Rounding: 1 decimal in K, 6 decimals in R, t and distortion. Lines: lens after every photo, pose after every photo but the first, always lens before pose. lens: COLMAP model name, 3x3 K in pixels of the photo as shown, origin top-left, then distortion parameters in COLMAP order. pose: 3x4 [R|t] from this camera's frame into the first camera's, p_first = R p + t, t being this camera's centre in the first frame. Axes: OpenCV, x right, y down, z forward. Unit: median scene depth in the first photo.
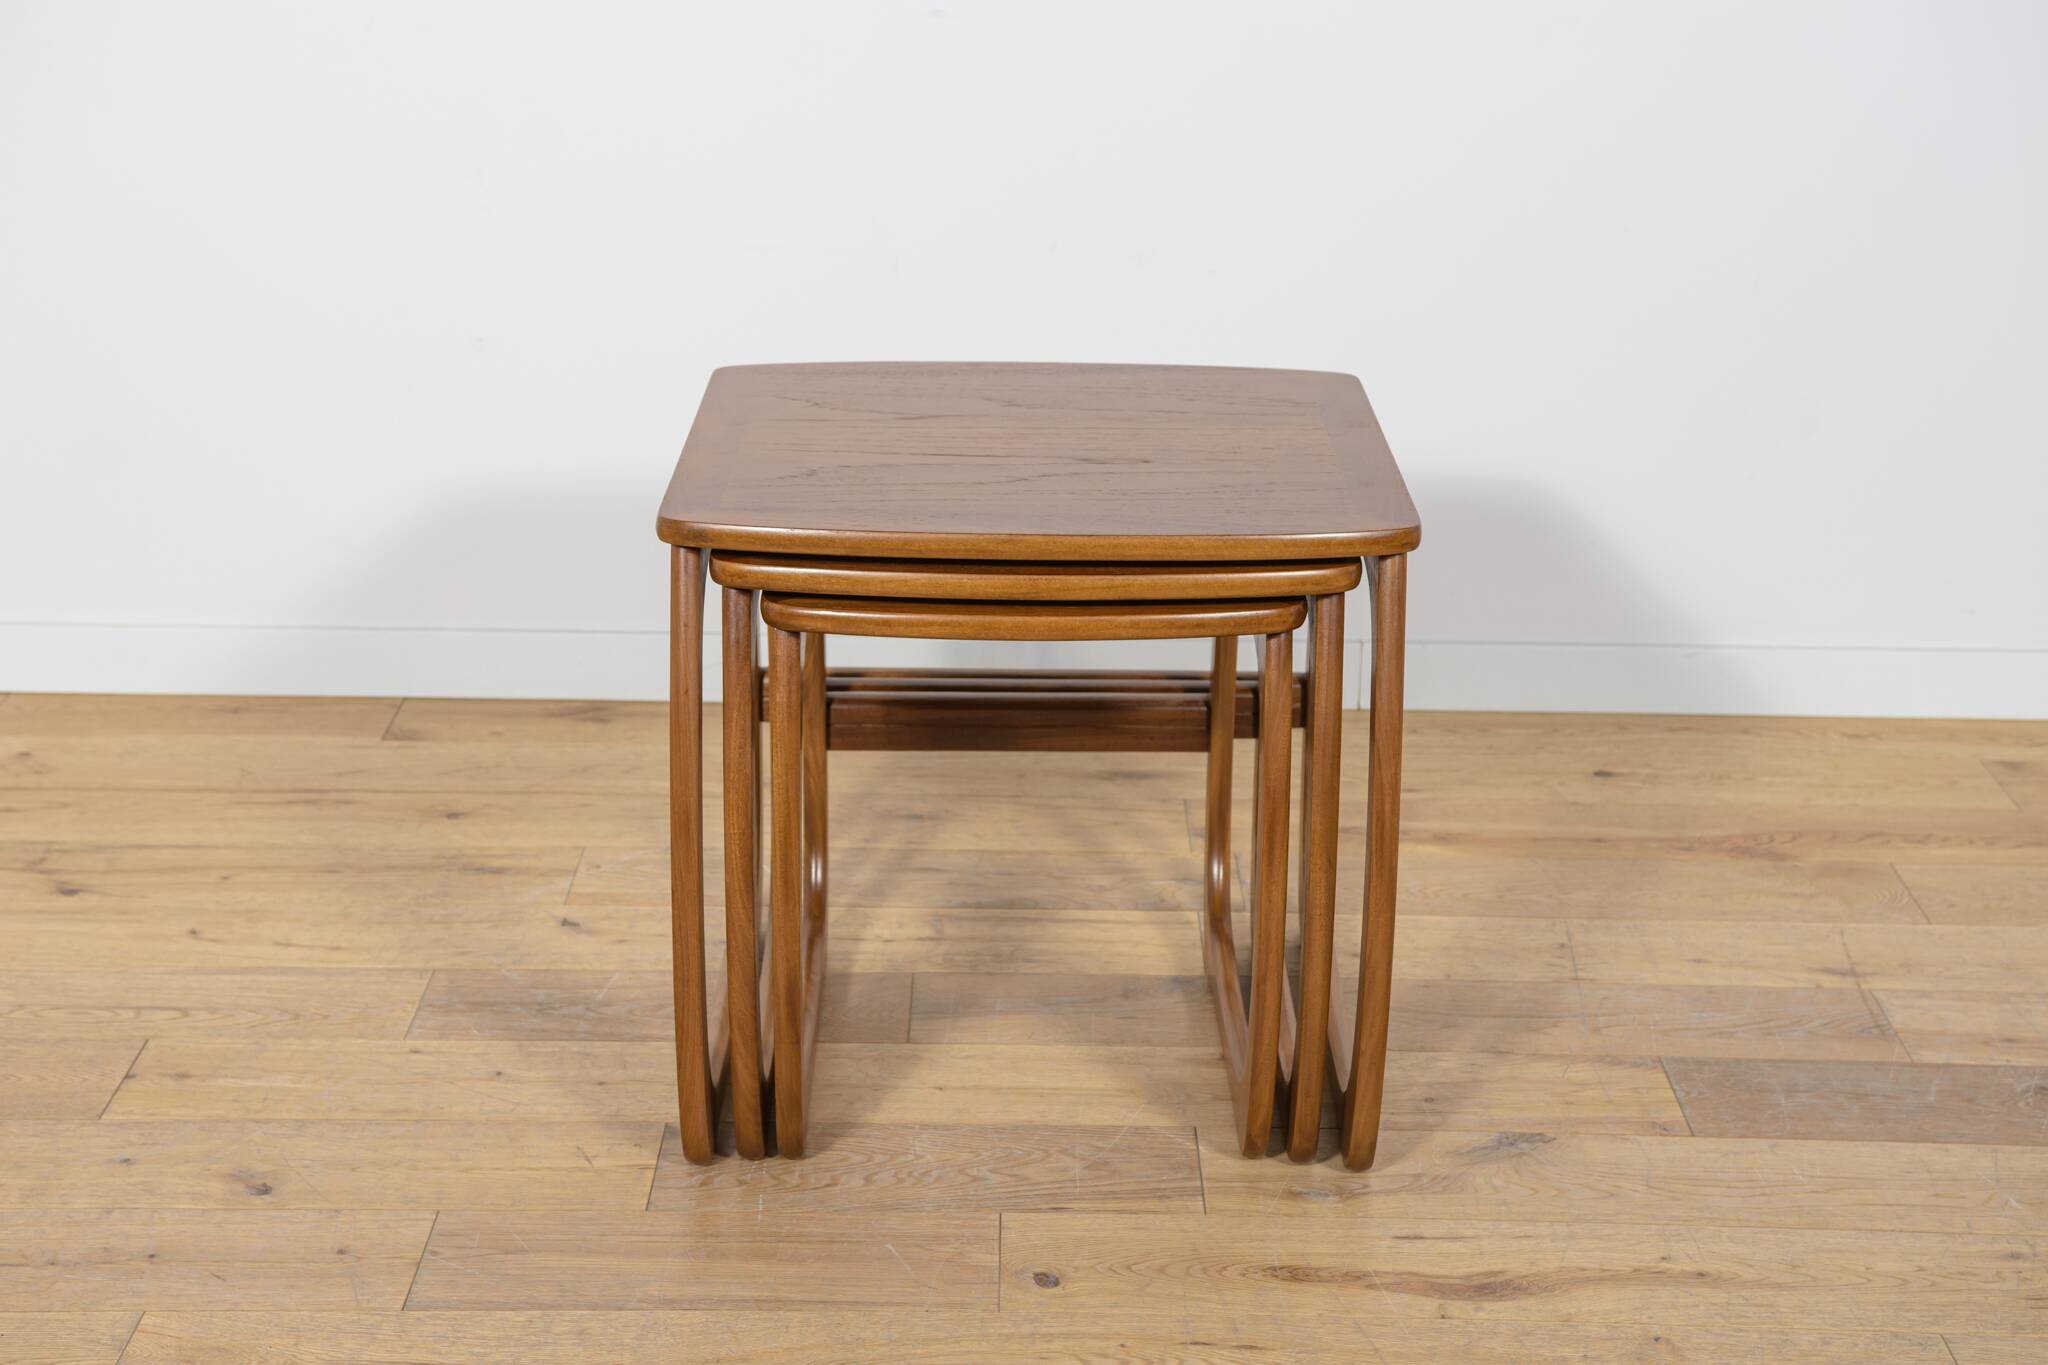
lens RADIAL K [[3136.3, 0, 1023.0], [0, 3136.3, 722.6], [0, 0, 1]] dist [0.135997, 0.140844]
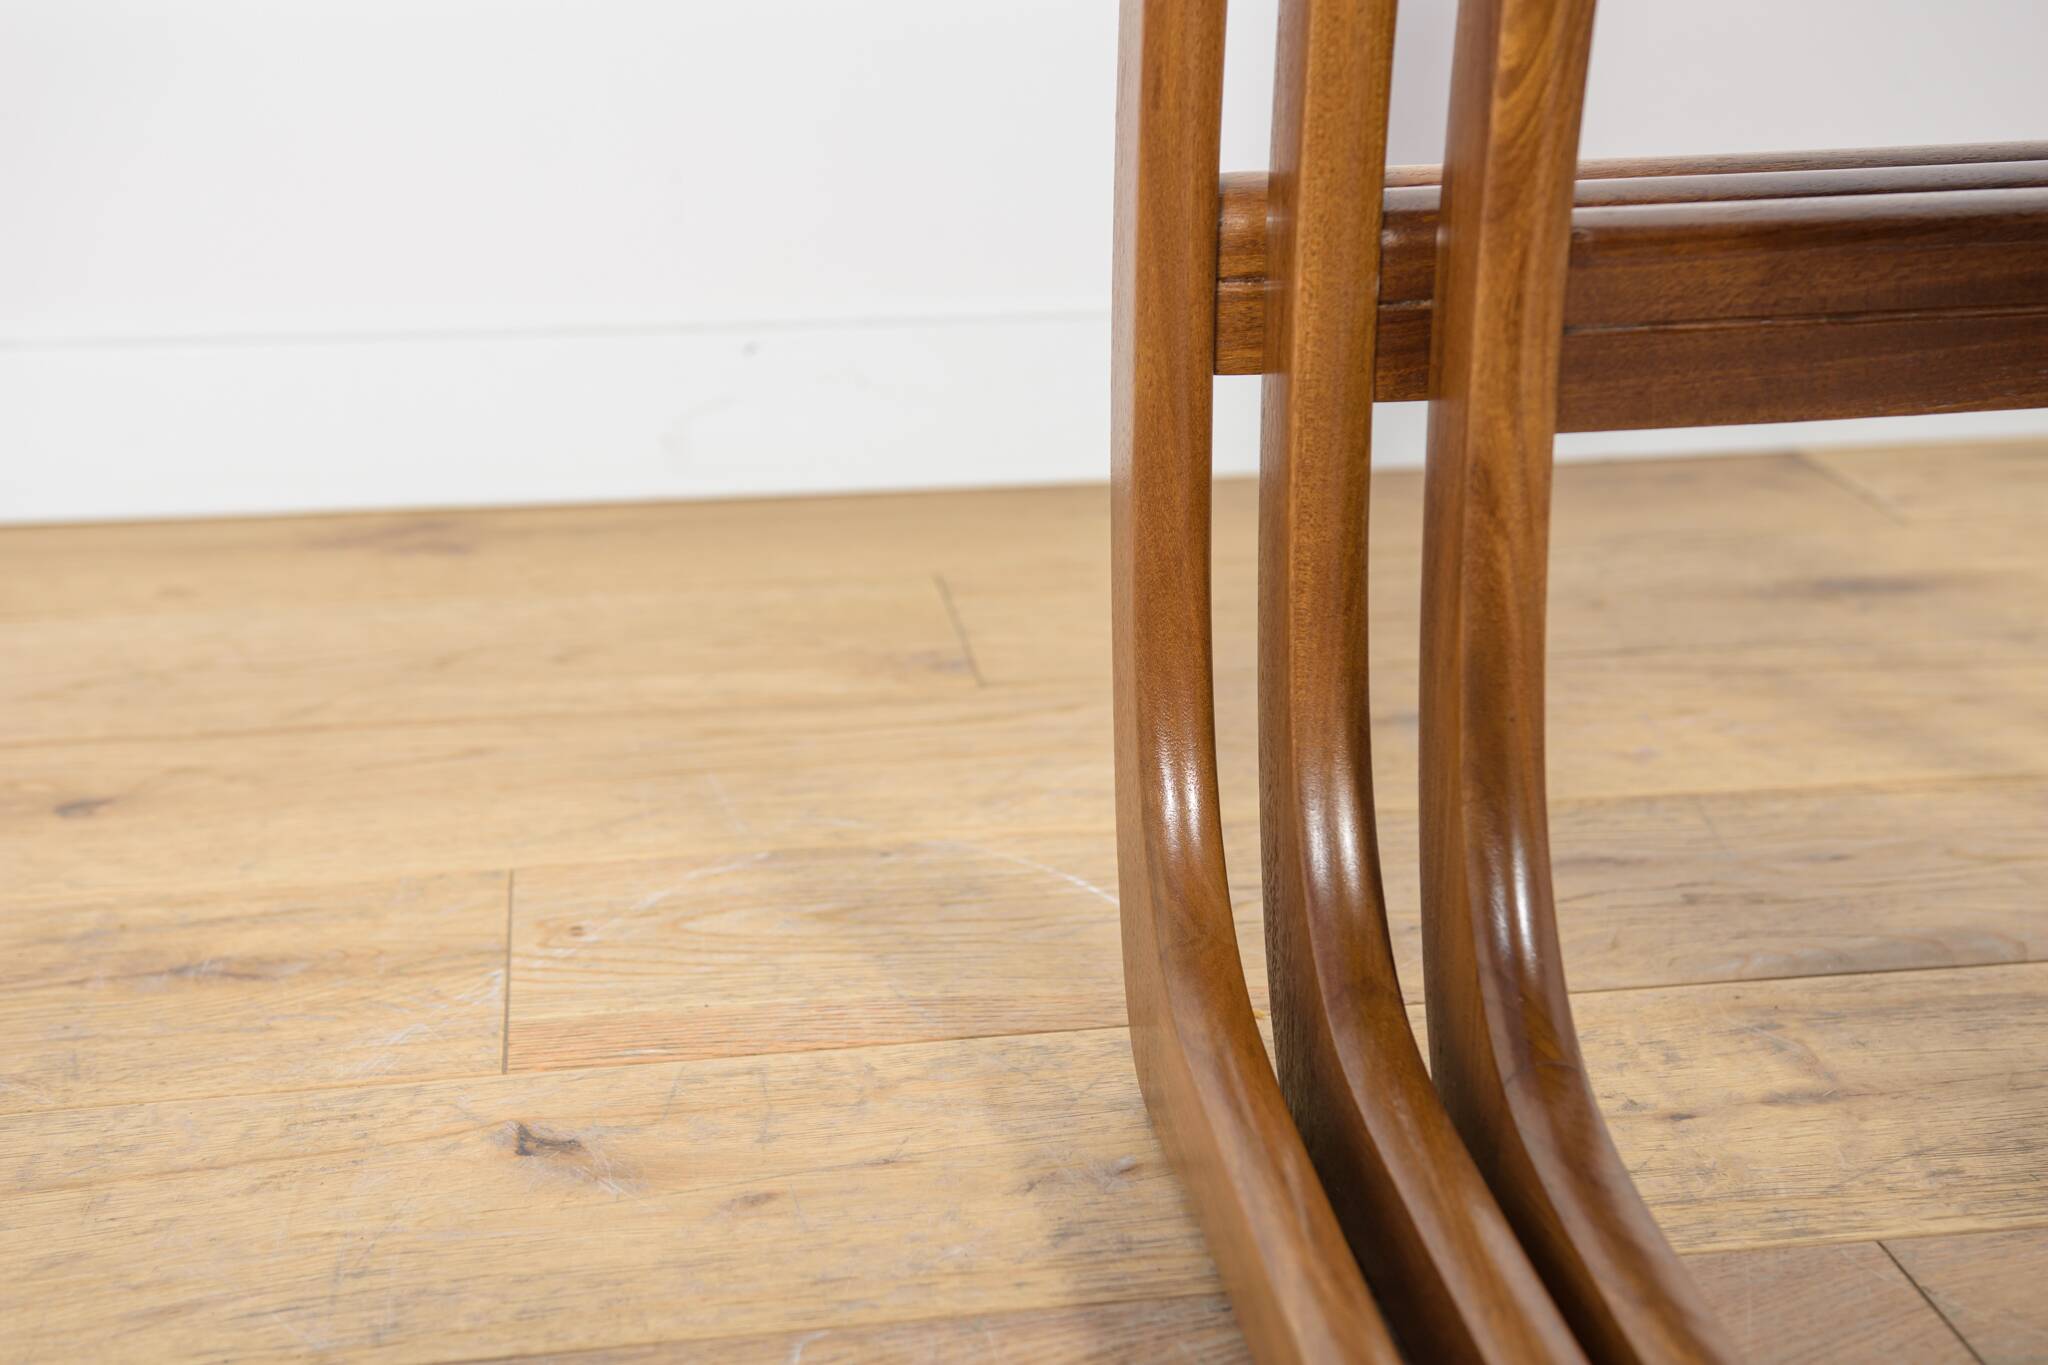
lens RADIAL K [[2899.4, 0, 1024.0], [0, 2899.4, 682.5], [0, 0, 1]] dist [0.101995, 0.017723]
pose [[0.987052, -0.065496, 0.146417, -0.142872], [0.067532, 0.997677, -0.008975, 0.029063], [-0.145489, 0.018747, 0.989182, 0.766148]]
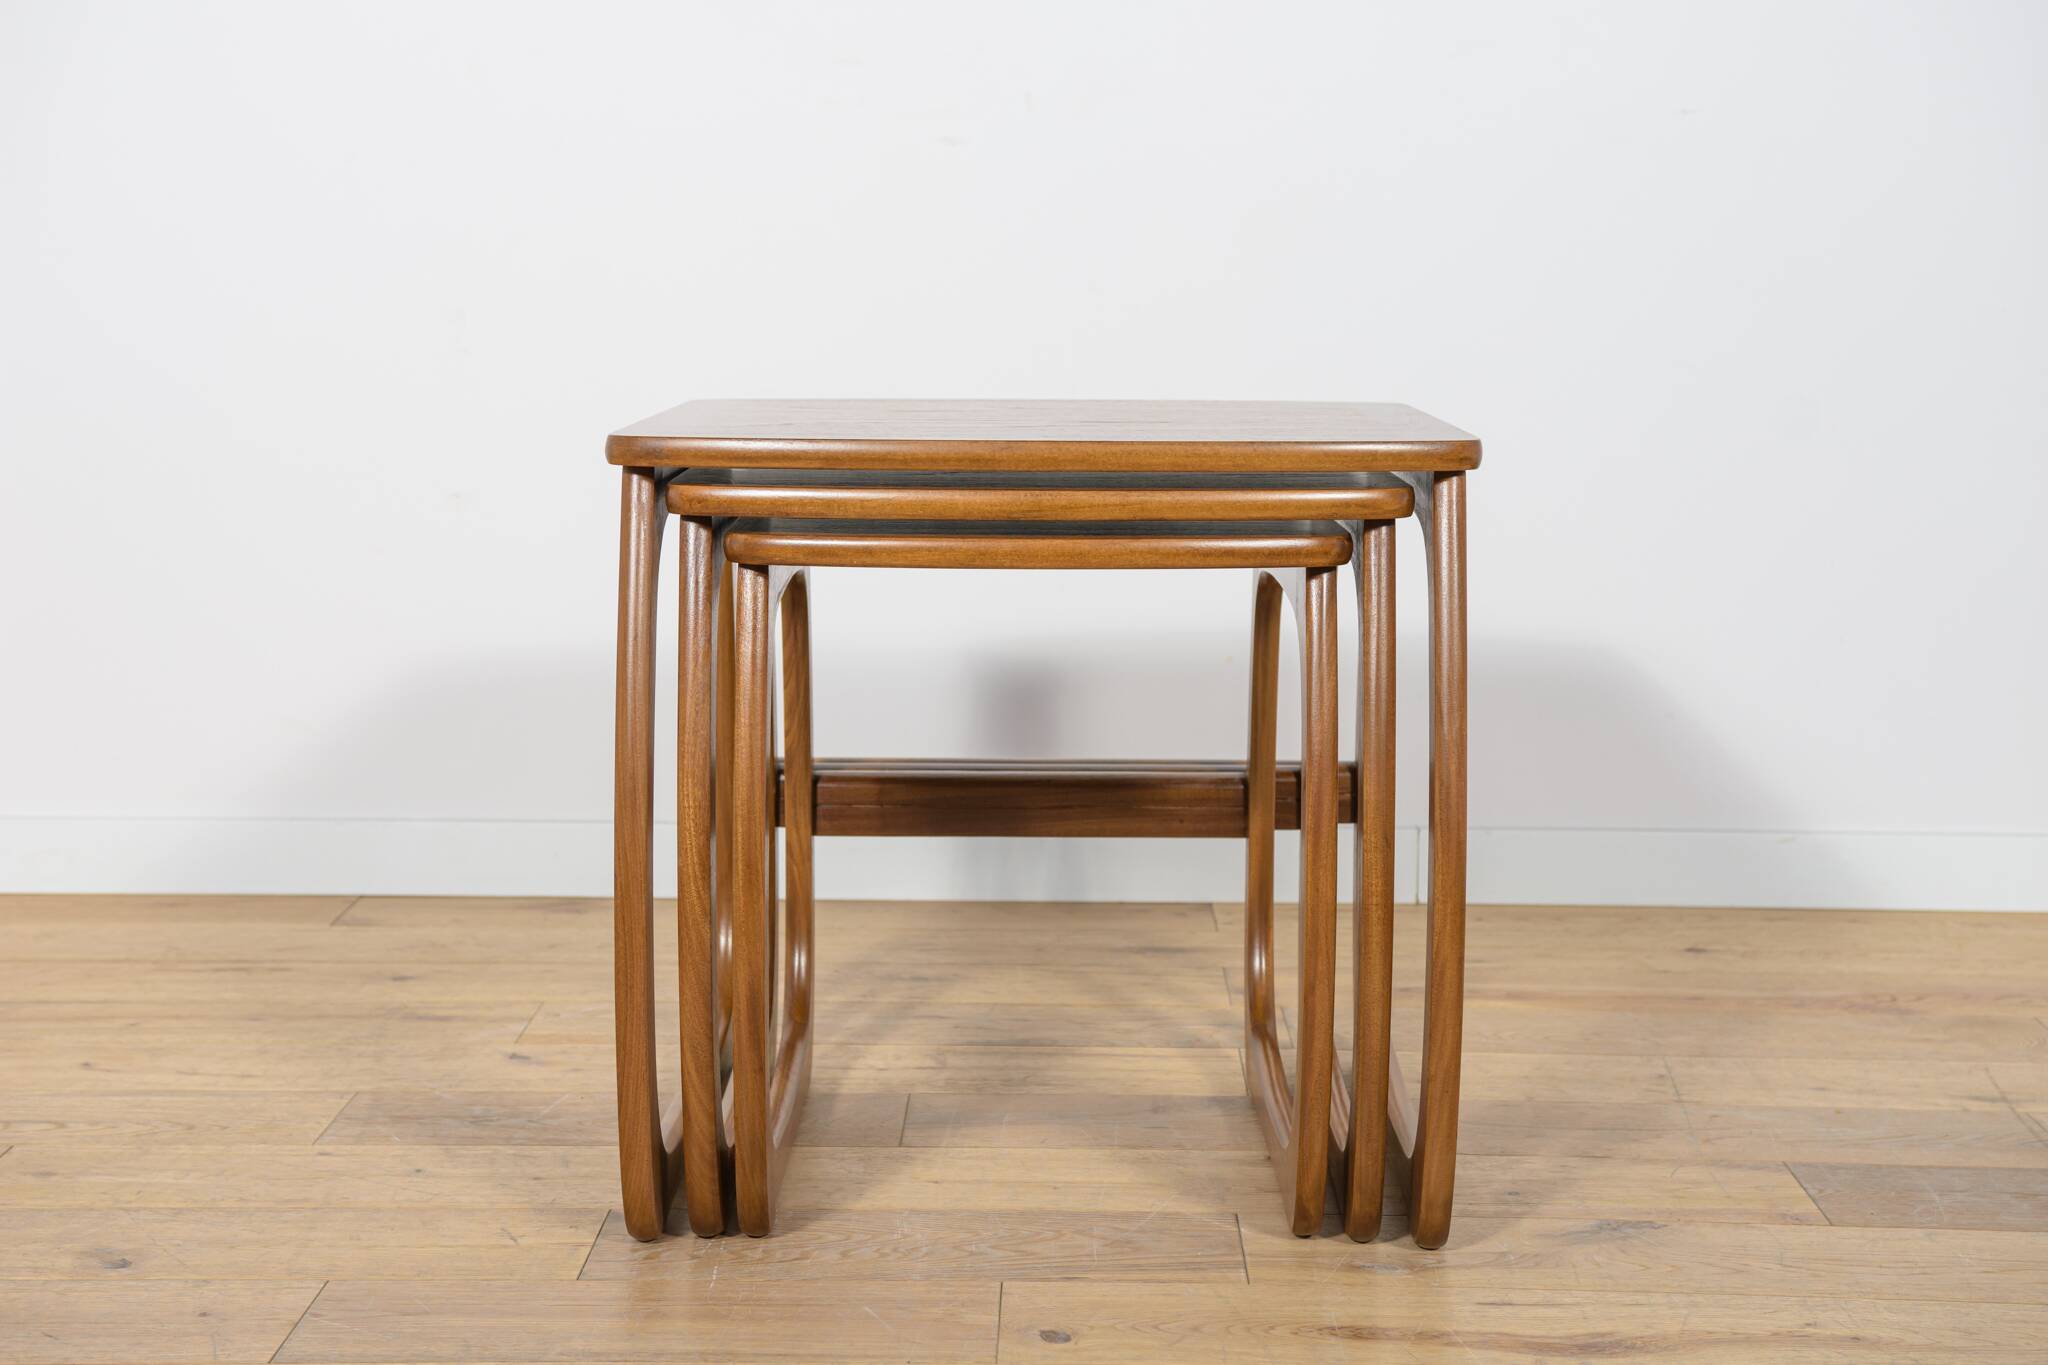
lens RADIAL K [[3109.5, 0, 1024.0], [0, 3109.5, 682.5], [0, 0, 1]] dist [0.141226, 0.108159]
pose [[0.999855, -0.004688, -0.016397, 0.011300], [0.001021, 0.976206, -0.216843, 0.157011], [0.017023, 0.216795, 0.976069, 0.138033]]
